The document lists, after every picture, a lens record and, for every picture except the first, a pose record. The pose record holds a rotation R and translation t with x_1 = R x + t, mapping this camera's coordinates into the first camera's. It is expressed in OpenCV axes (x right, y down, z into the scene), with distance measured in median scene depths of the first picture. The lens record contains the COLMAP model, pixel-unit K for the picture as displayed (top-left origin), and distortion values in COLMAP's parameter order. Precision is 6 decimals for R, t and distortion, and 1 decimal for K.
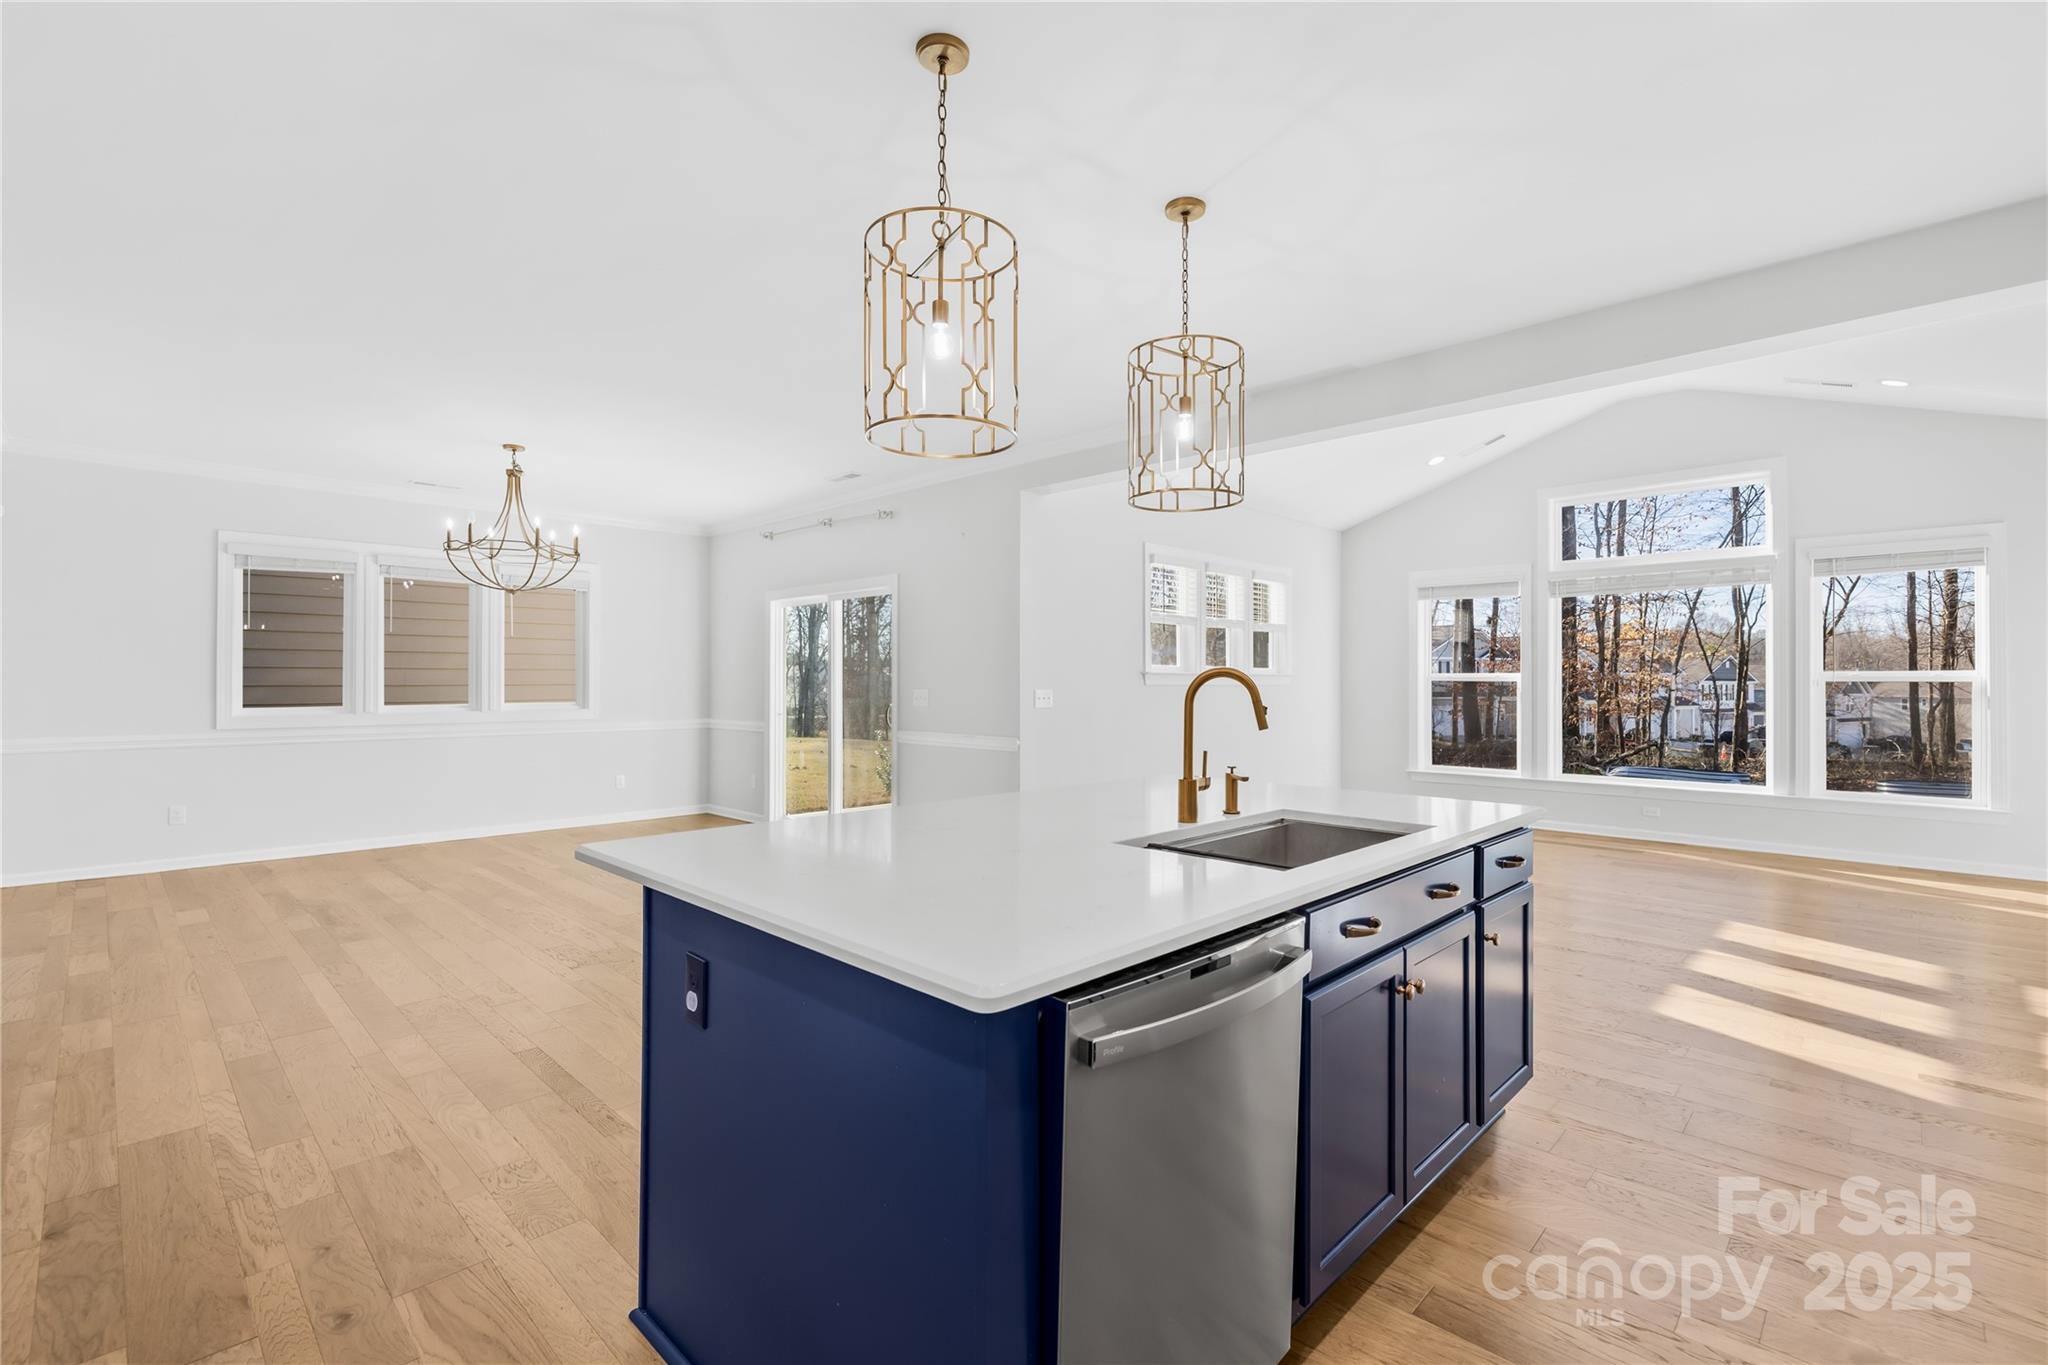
lens RADIAL K [[892.5, 0, 1037.2], [0, 892.5, 676.1], [0, 0, 1]] dist [0.000875, 0.000033]
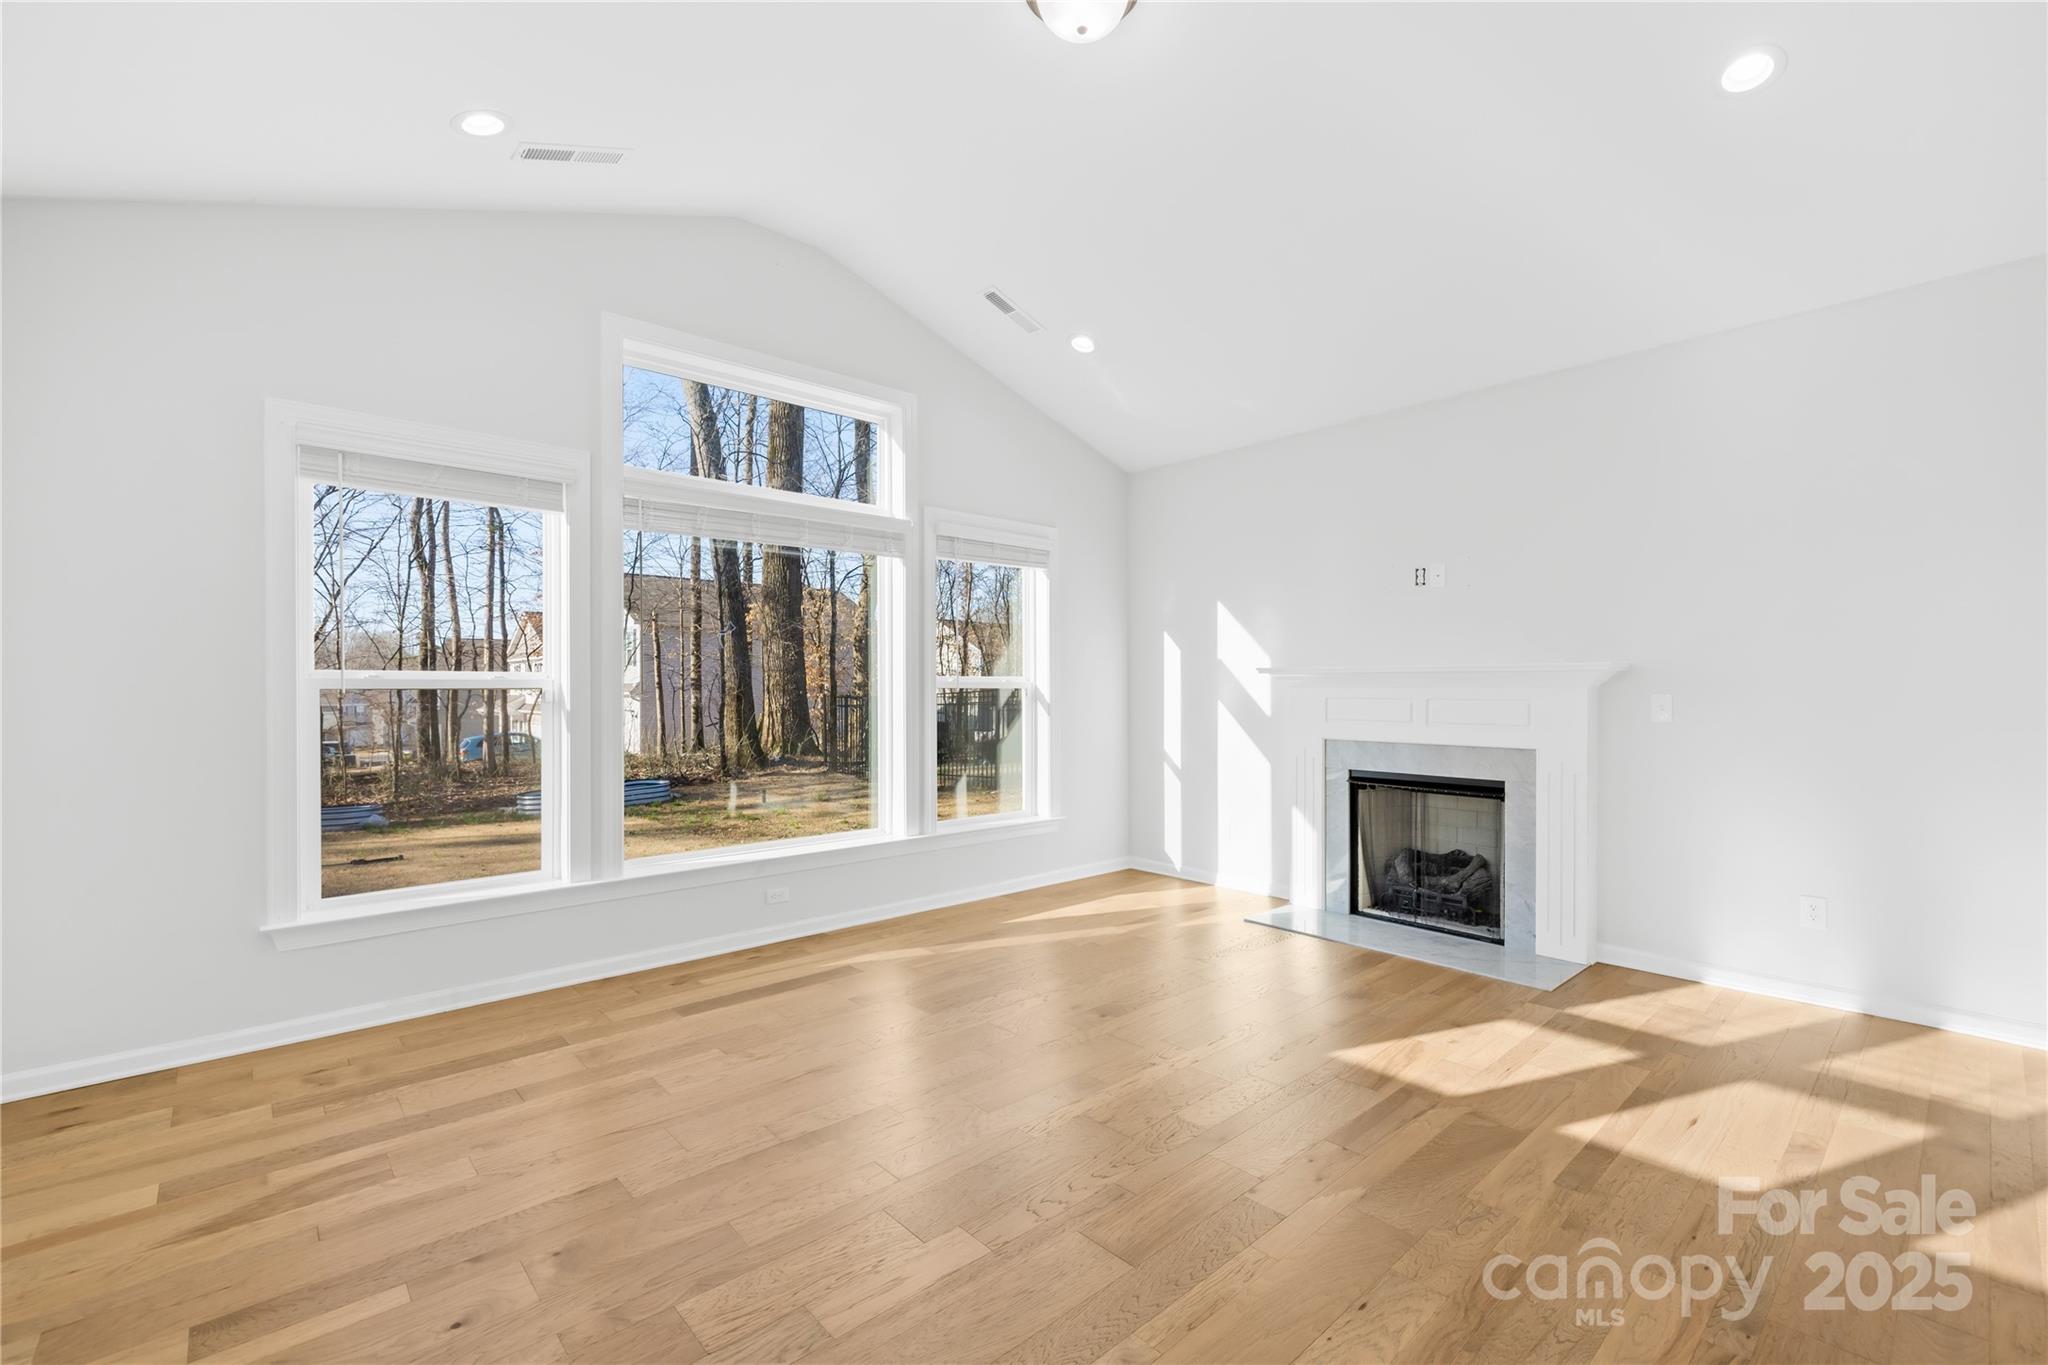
lens RADIAL K [[892.5, 0, 1037.4], [0, 892.5, 684.3], [0, 0, 1]] dist [0.000875, 0.000033]
pose [[0.067753, 0.004287, 0.997693, 0.077518], [-0.002101, 0.999989, -0.004154, 0.005598], [-0.997700, -0.001815, 0.067761, 0.763153]]
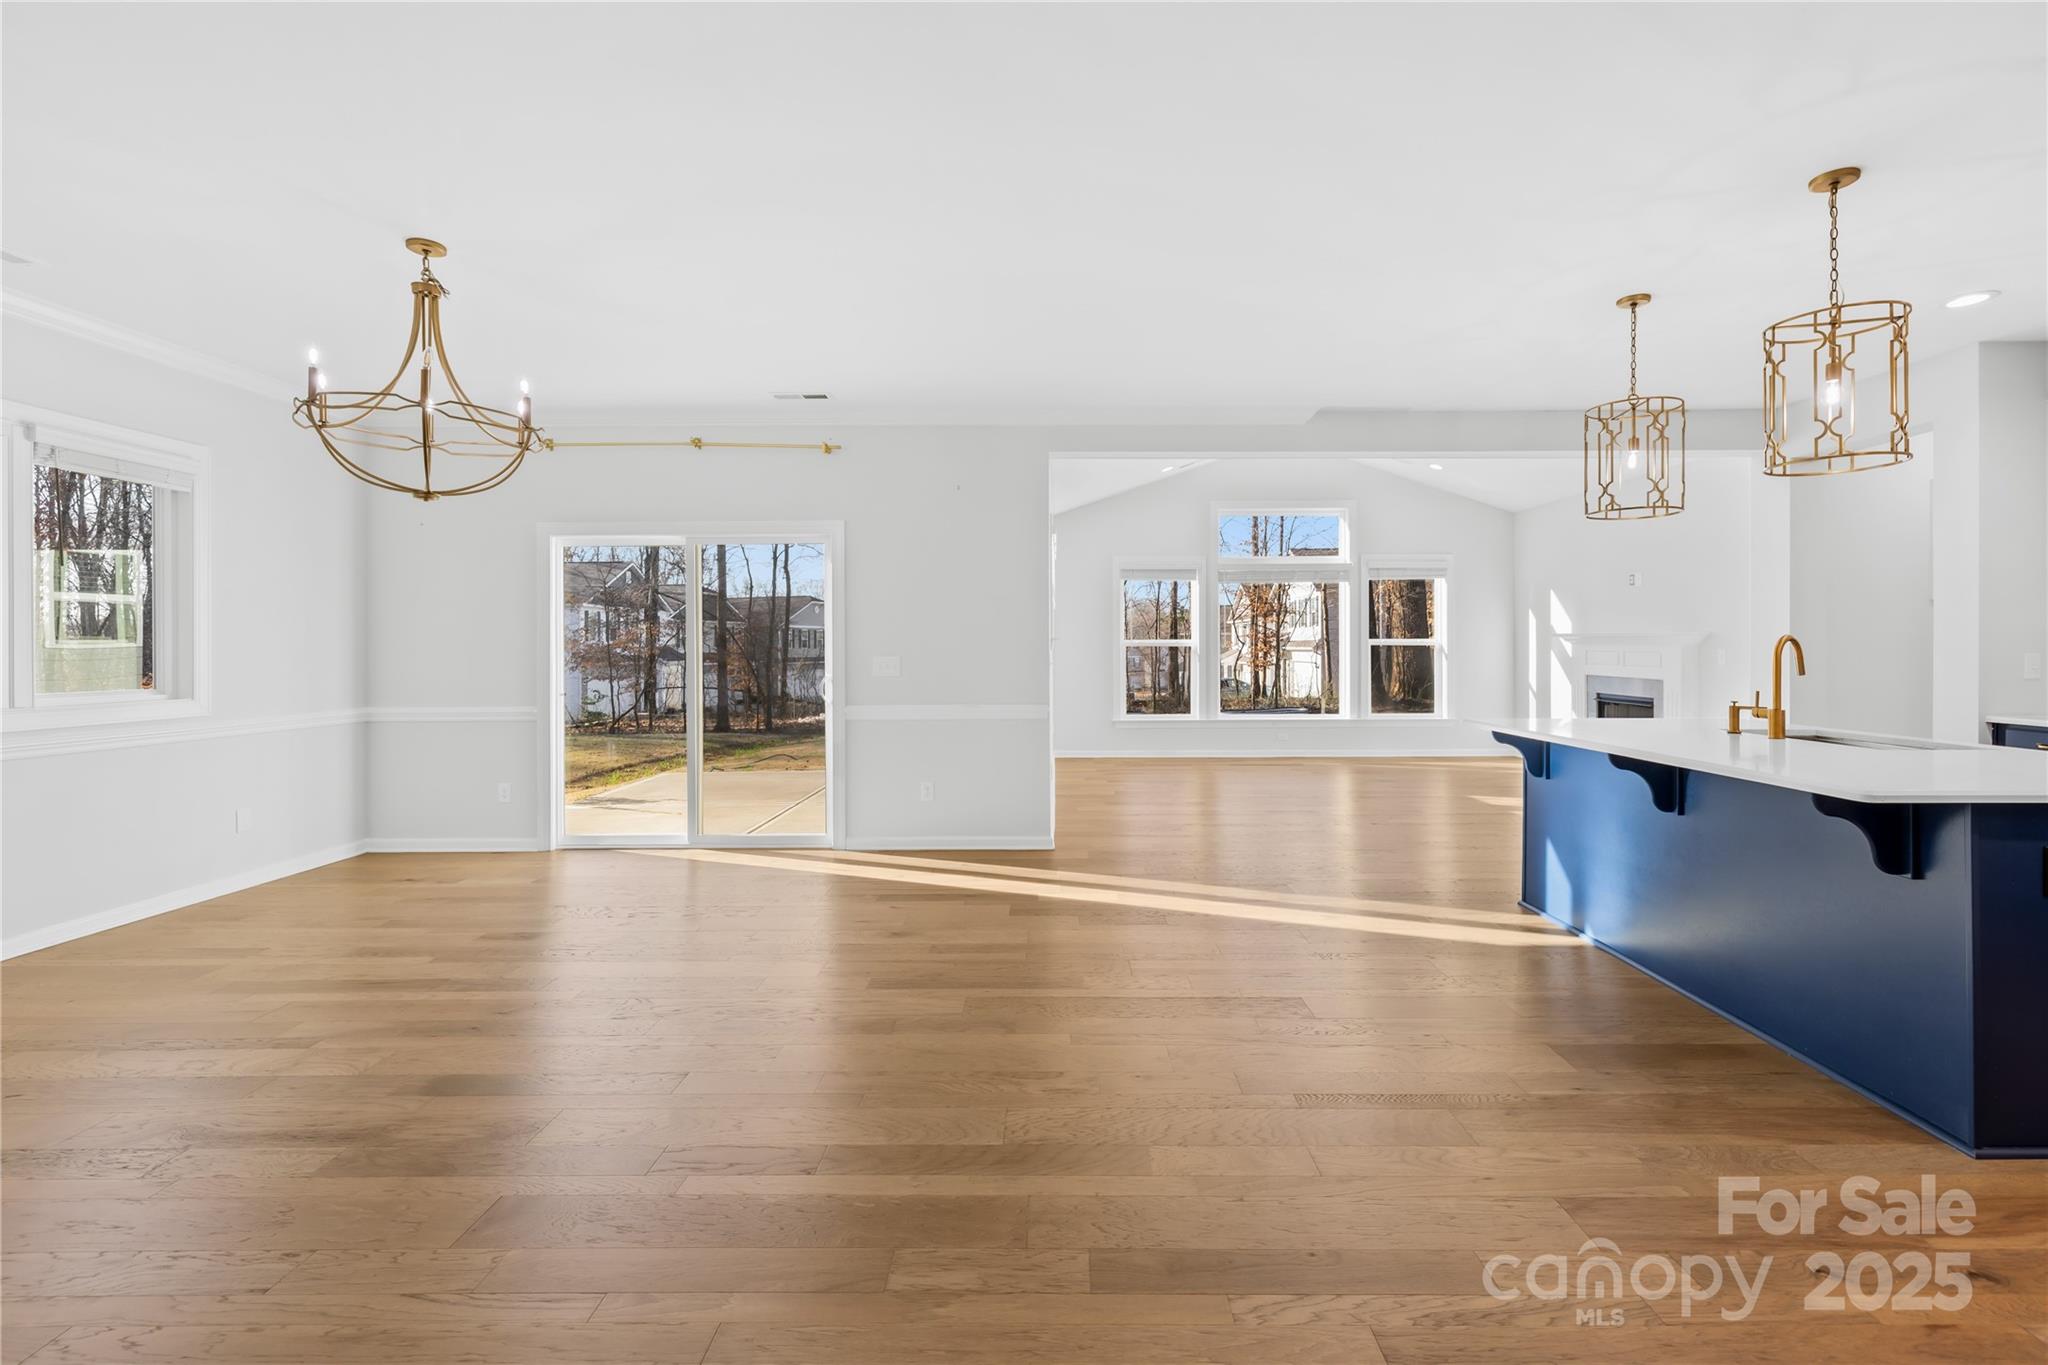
lens RADIAL K [[865.2, 0, 1052.0], [0, 865.2, 648.4], [0, 0, 1]] dist [0.000976, 0.000422]
pose [[0.727208, -0.004409, 0.686403, -0.522301], [0.000402, 0.999982, 0.005997, 0.001745], [-0.686417, -0.004085, 0.727196, 0.239797]]
